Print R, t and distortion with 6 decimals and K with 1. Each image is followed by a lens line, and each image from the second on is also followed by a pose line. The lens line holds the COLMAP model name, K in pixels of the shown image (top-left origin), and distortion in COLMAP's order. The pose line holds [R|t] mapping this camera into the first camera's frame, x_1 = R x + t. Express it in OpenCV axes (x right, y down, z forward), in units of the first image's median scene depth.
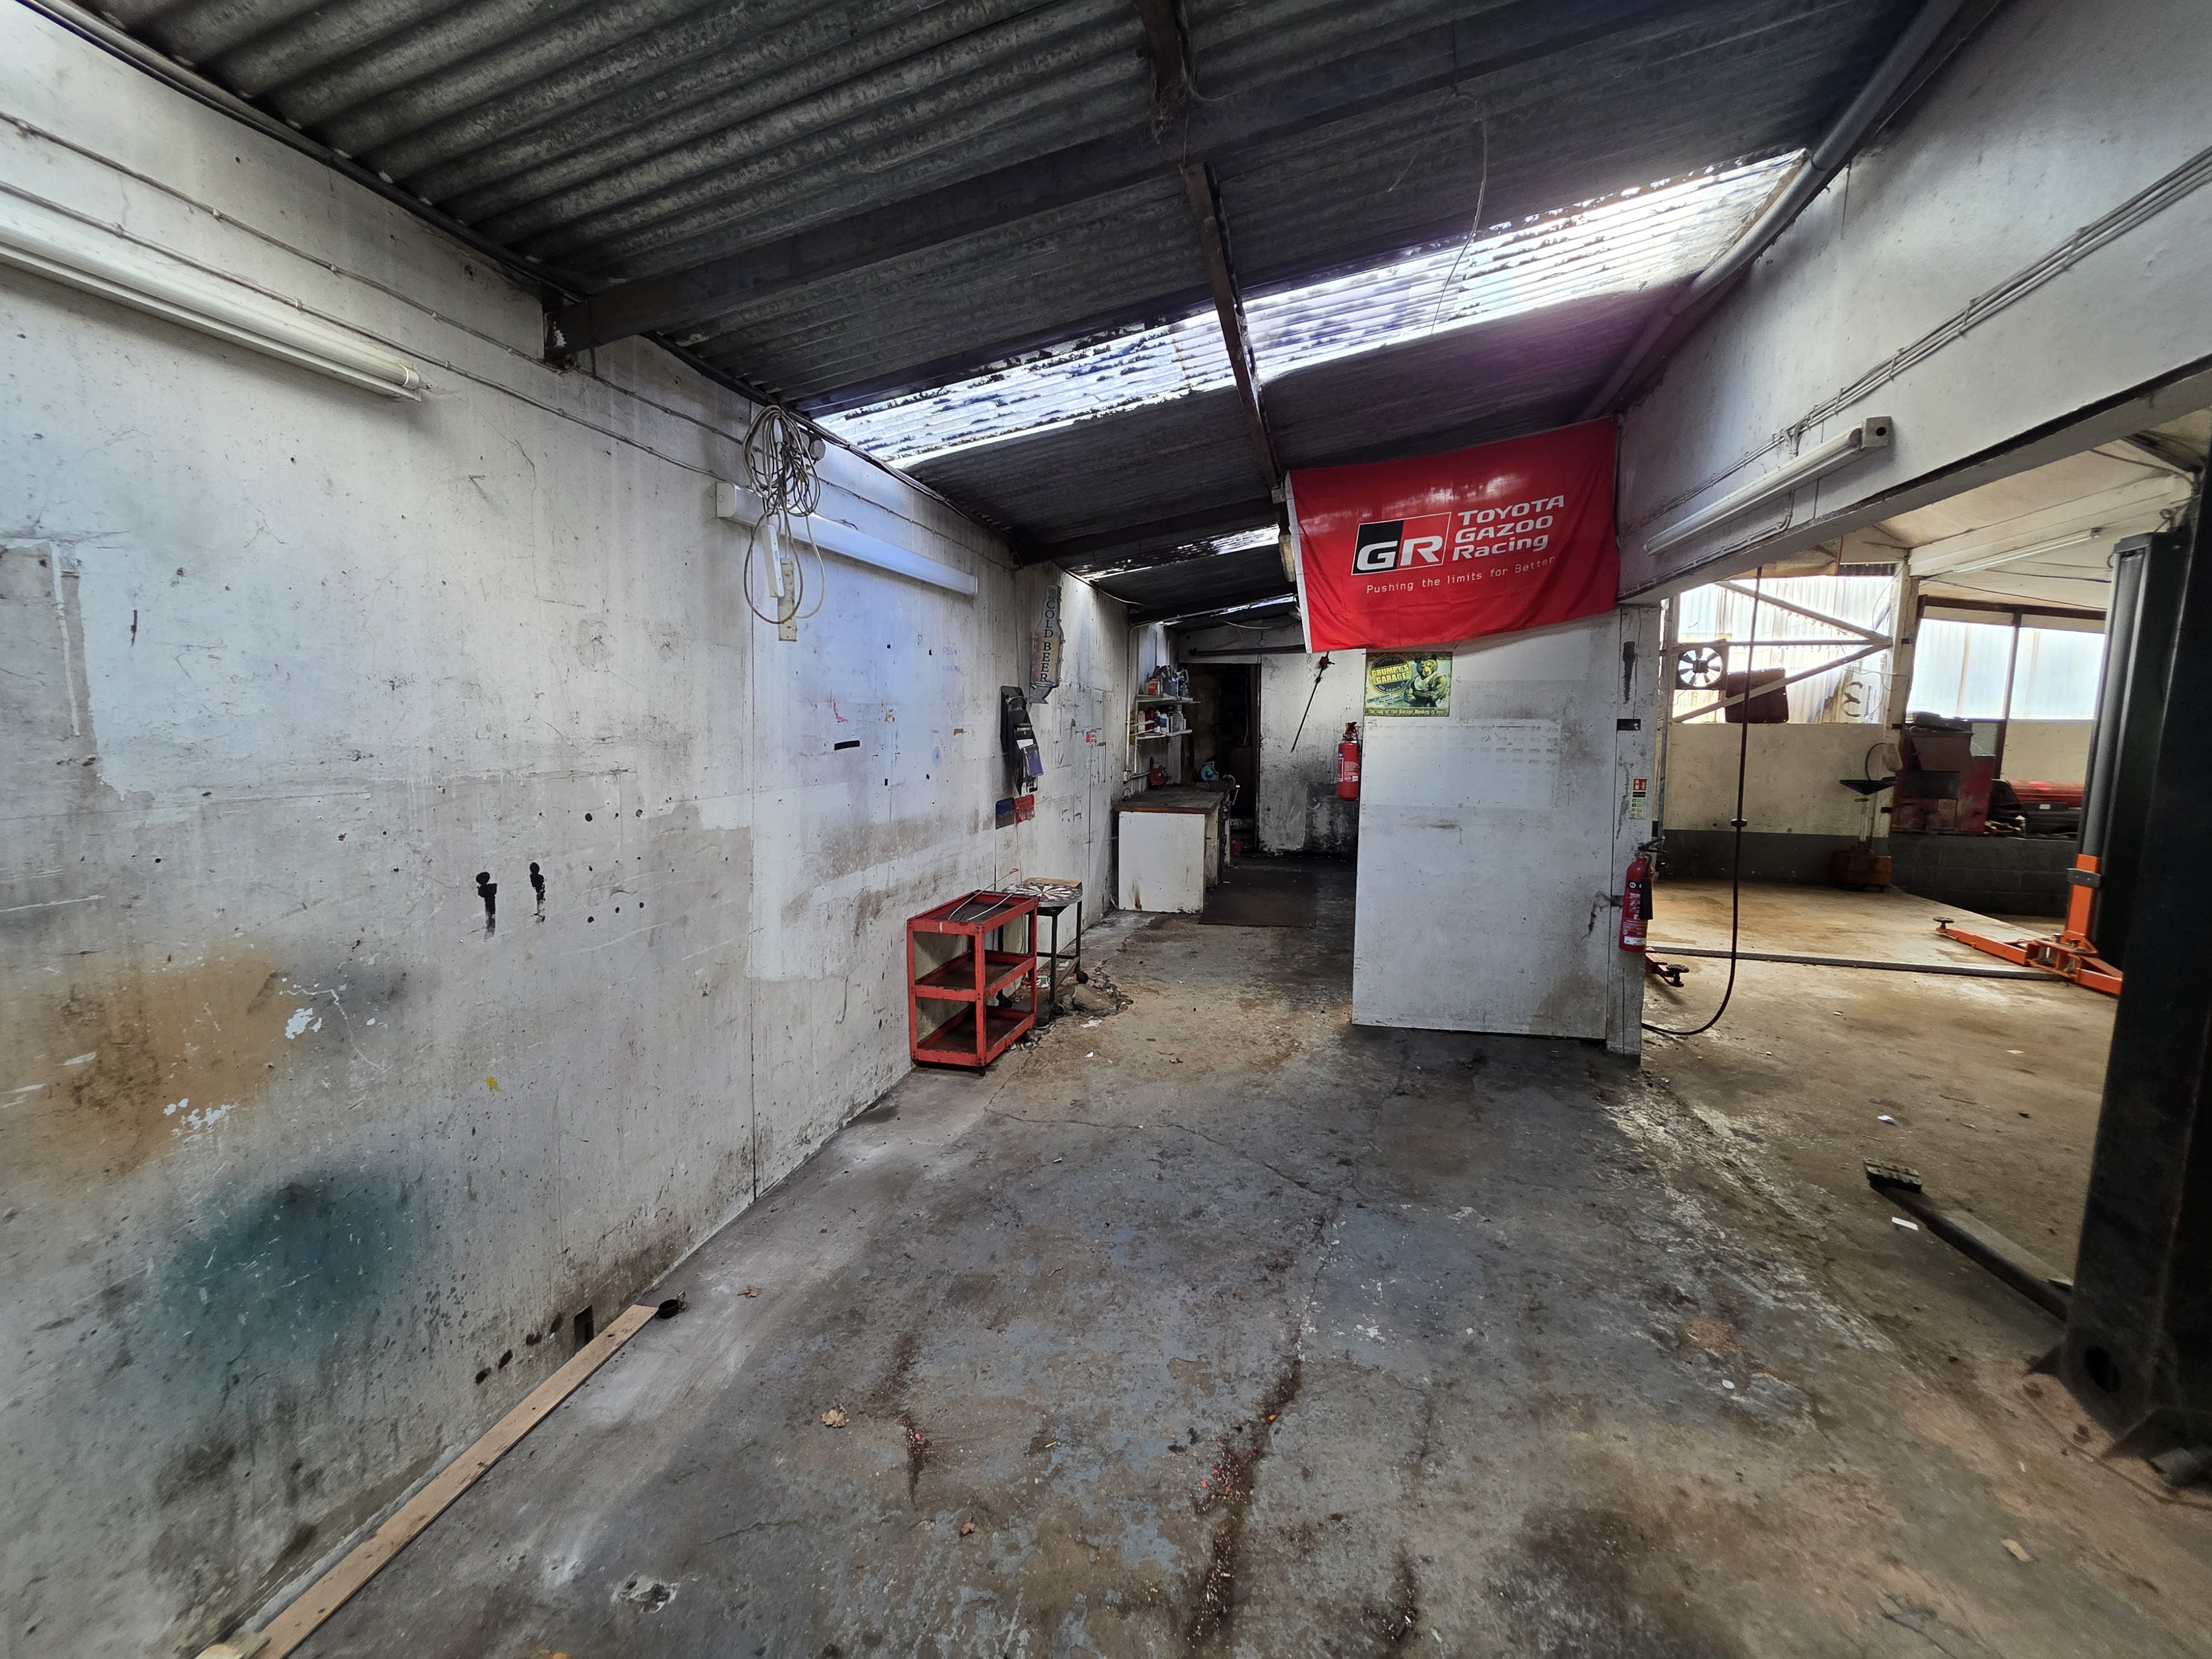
lens RADIAL K [[887.1, 0, 1110.7], [0, 887.1, 831.6], [0, 0, 1]] dist [0.000761, -0.000238]
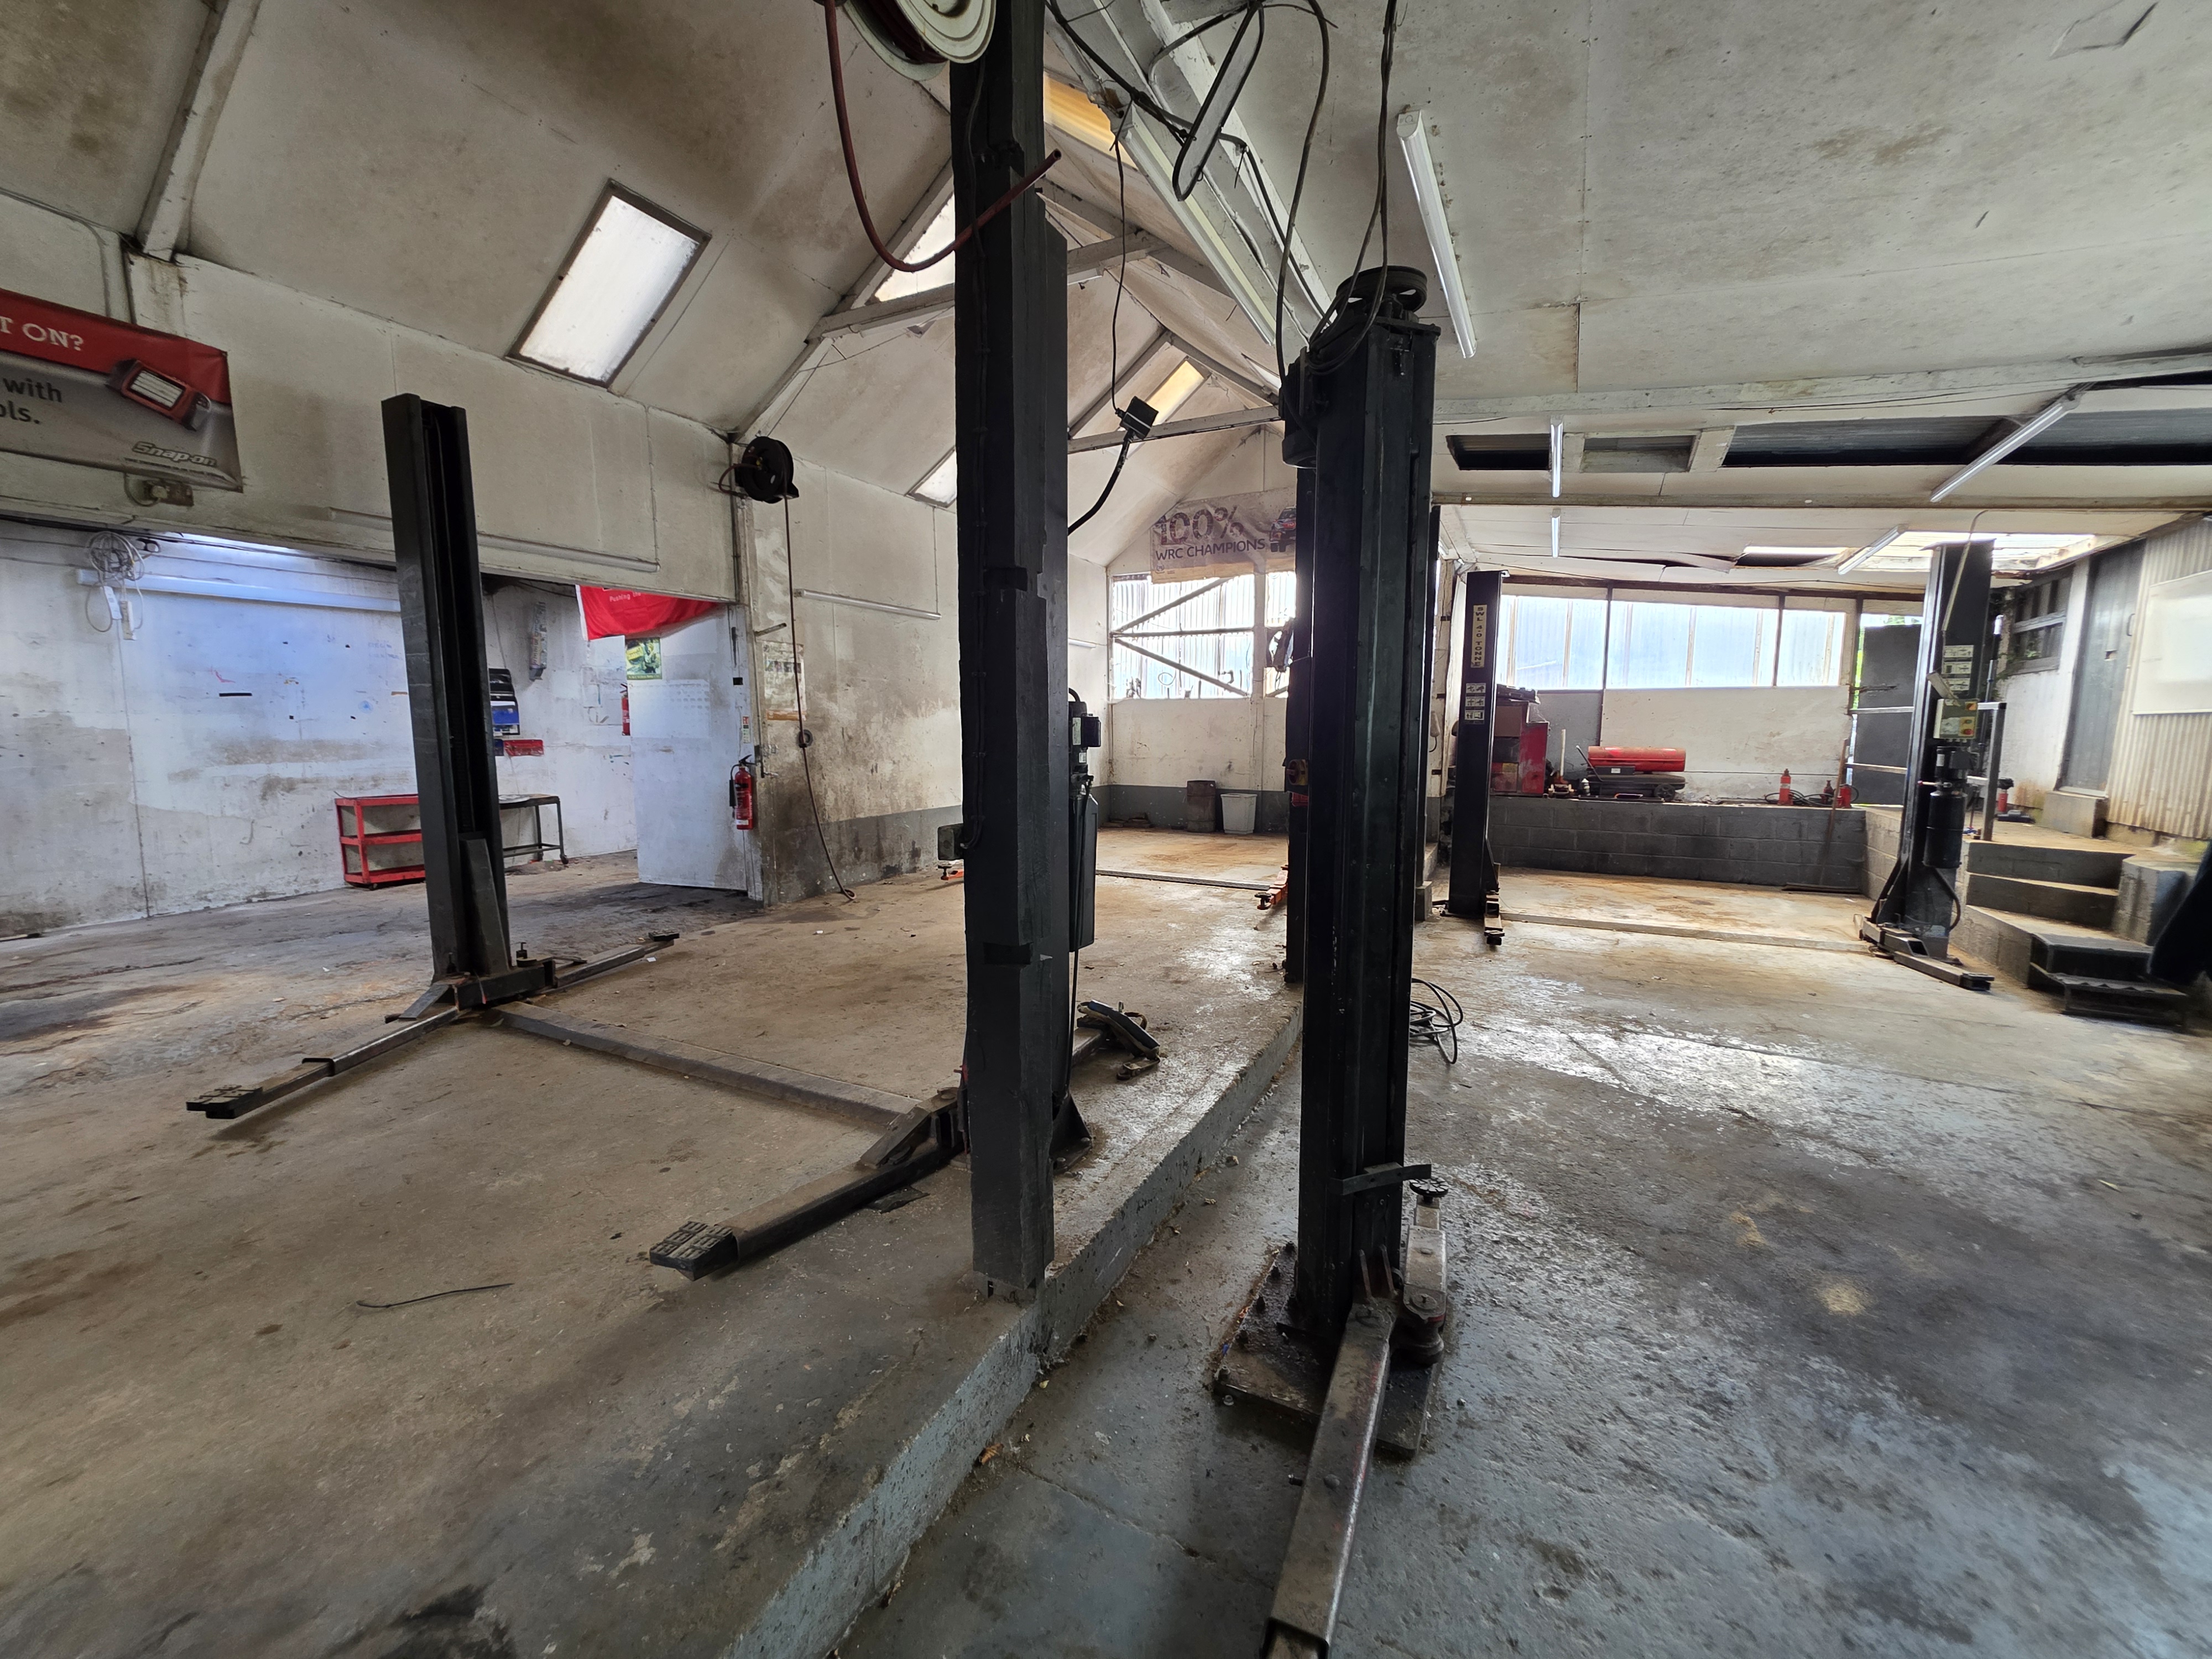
lens RADIAL K [[887.1, 0, 1110.7], [0, 887.1, 831.6], [0, 0, 1]] dist [0.000761, -0.000238]
pose [[0.974562, 0.019045, -0.223308, 1.800313], [-0.020168, 0.999793, -0.002752, 0.150352], [0.223210, 0.007186, 0.974744, -0.399156]]
